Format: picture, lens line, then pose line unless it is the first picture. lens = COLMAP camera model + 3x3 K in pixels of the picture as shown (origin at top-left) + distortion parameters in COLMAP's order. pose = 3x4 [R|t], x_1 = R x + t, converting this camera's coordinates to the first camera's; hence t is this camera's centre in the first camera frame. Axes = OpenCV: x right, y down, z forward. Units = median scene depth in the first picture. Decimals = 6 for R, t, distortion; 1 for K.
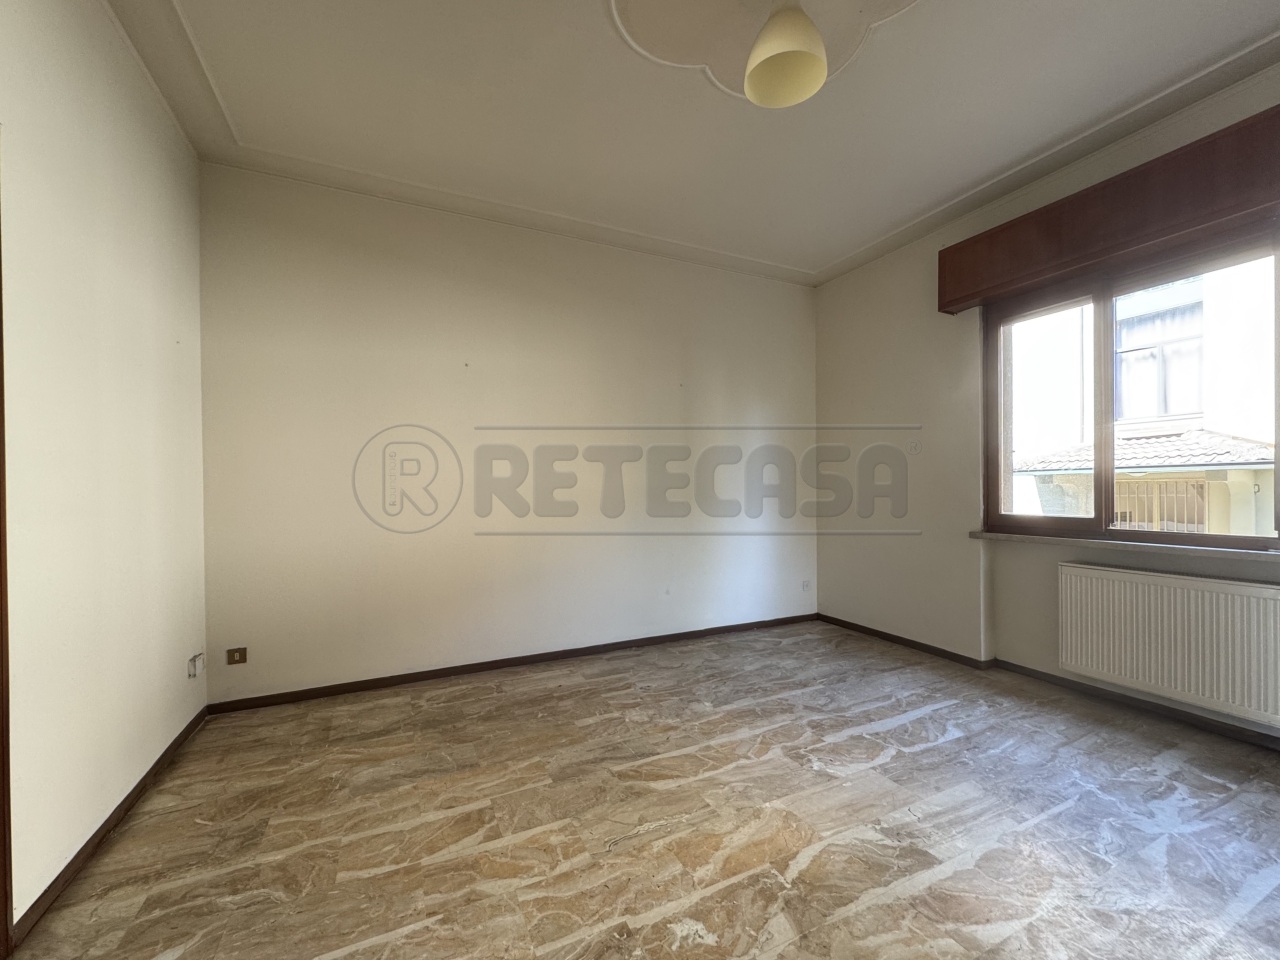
lens RADIAL K [[519.5, 0, 639.9], [0, 519.5, 490.7], [0, 0, 1]] dist [-0.001338, 0.000523]
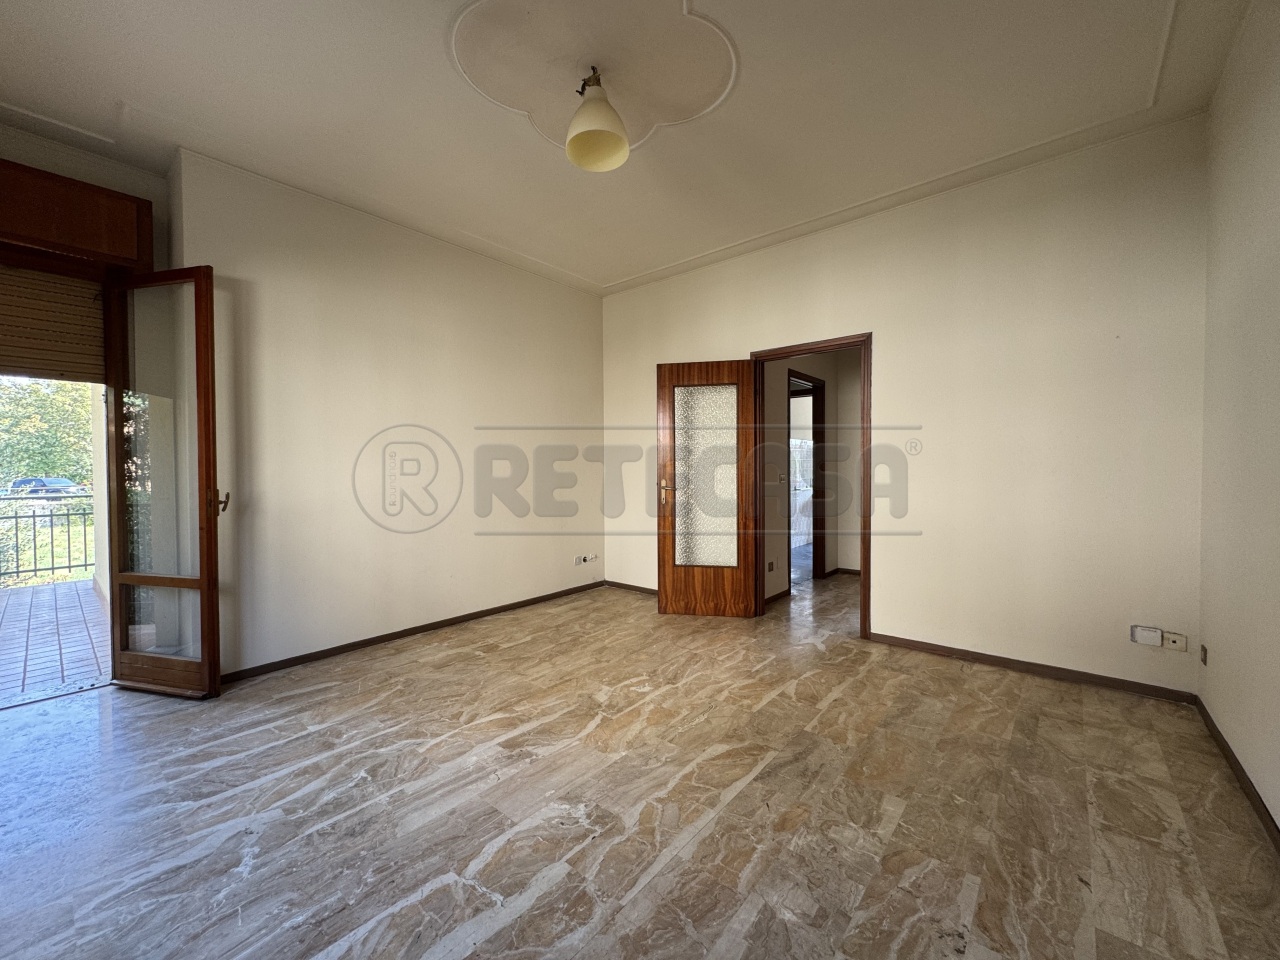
lens RADIAL K [[508.8, 0, 640.3], [0, 508.8, 477.3], [0, 0, 1]] dist [-0.001060, 0.000597]
pose [[-0.911876, 0.021286, -0.409913, 0.580600], [0.011891, 0.999605, 0.025455, -0.023872], [0.410293, 0.018337, -0.911769, 1.788151]]
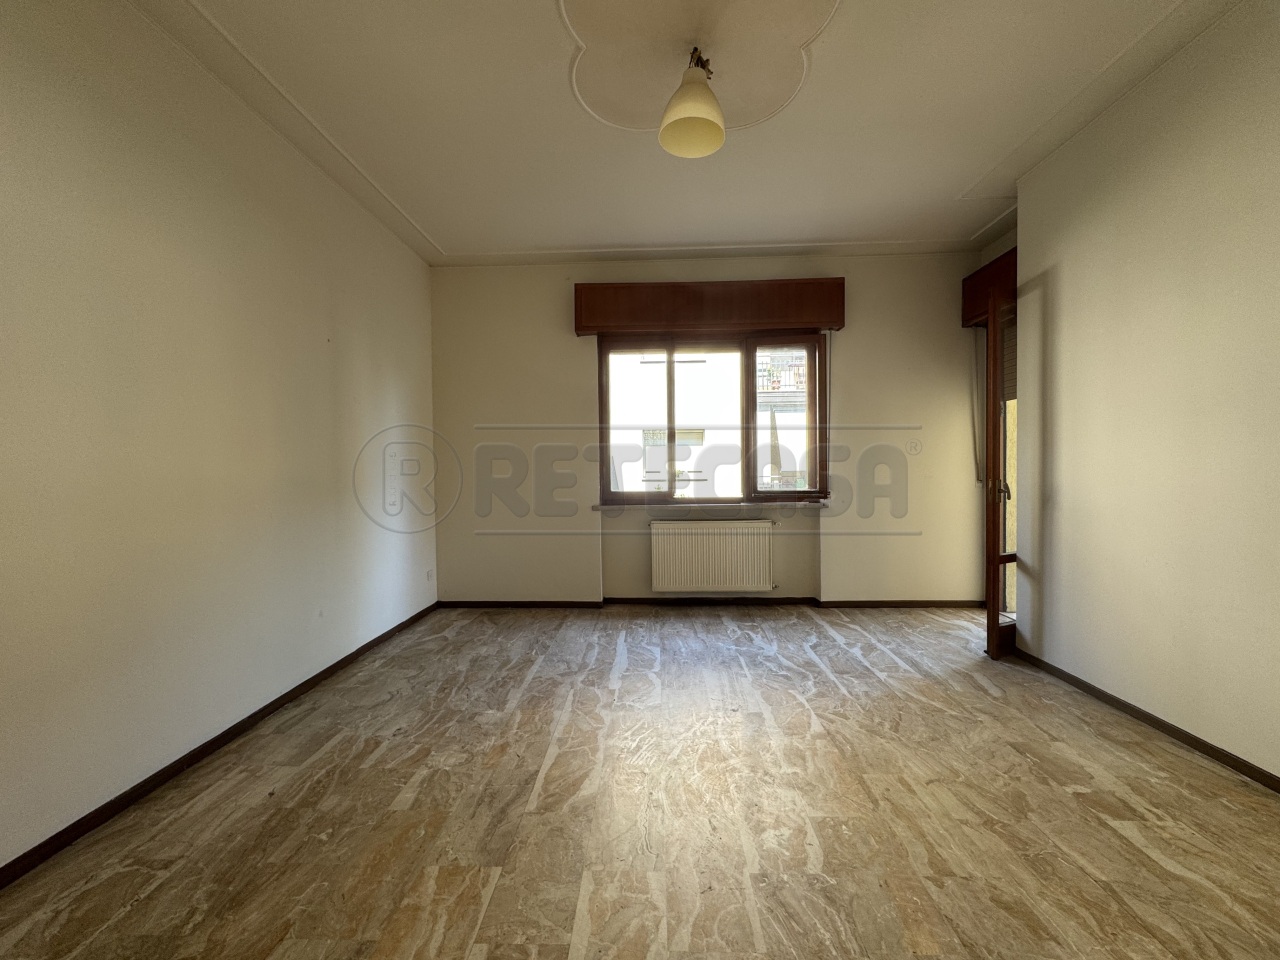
lens RADIAL K [[508.8, 0, 640.3], [0, 508.8, 477.3], [0, 0, 1]] dist [-0.001060, 0.000597]
pose [[0.460199, -0.014452, 0.887698, -0.693055], [0.011797, 0.999879, 0.010162, -0.007217], [-0.887738, 0.005795, 0.460313, 0.462104]]
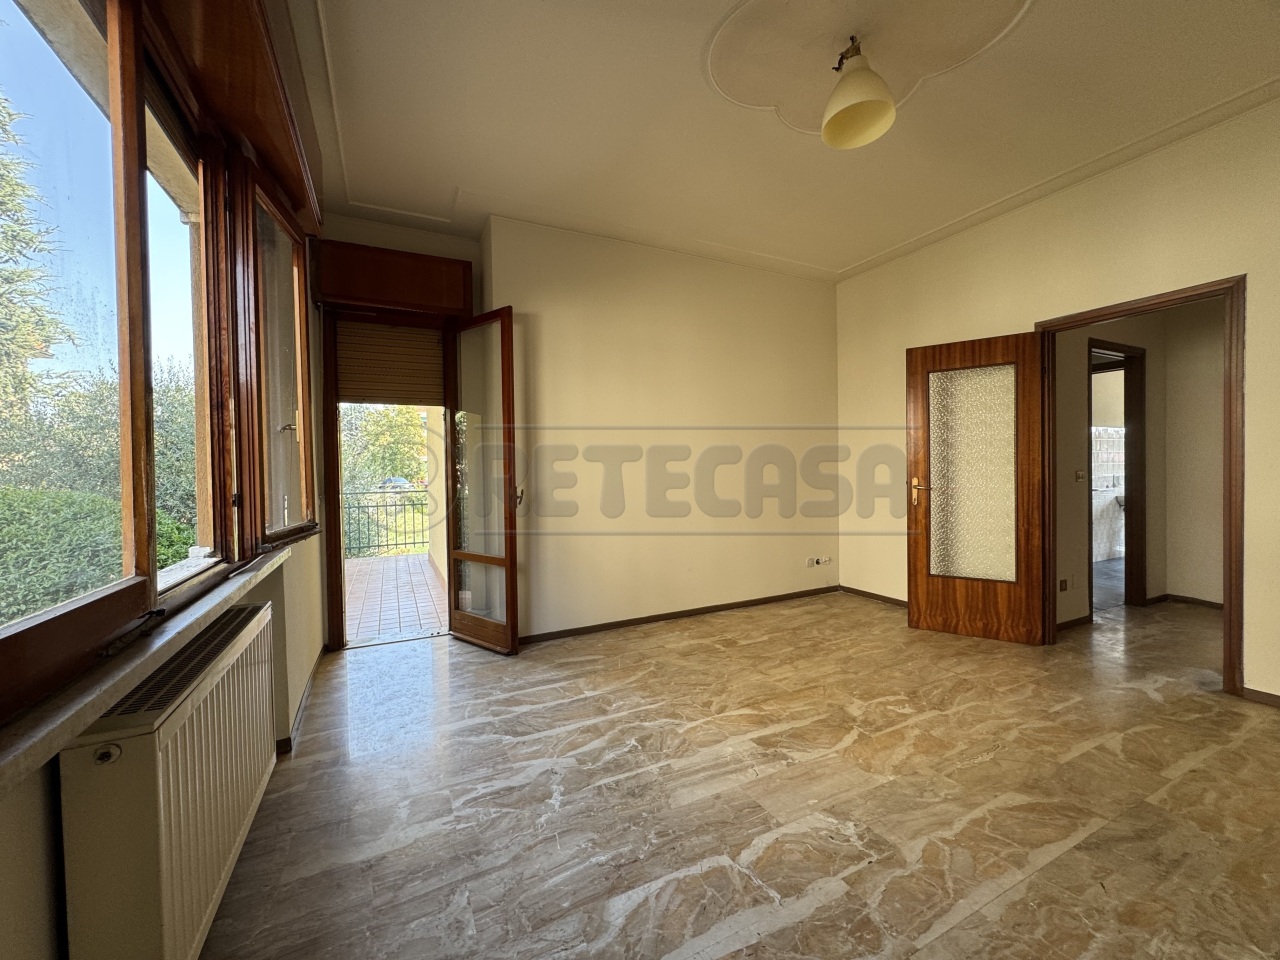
lens RADIAL K [[508.8, 0, 640.3], [0, 508.8, 477.3], [0, 0, 1]] dist [-0.001060, 0.000597]
pose [[-0.999589, 0.024921, -0.014189, 0.660672], [0.024626, 0.999484, 0.020599, -0.025398], [0.014695, 0.020241, -0.999687, 1.769073]]
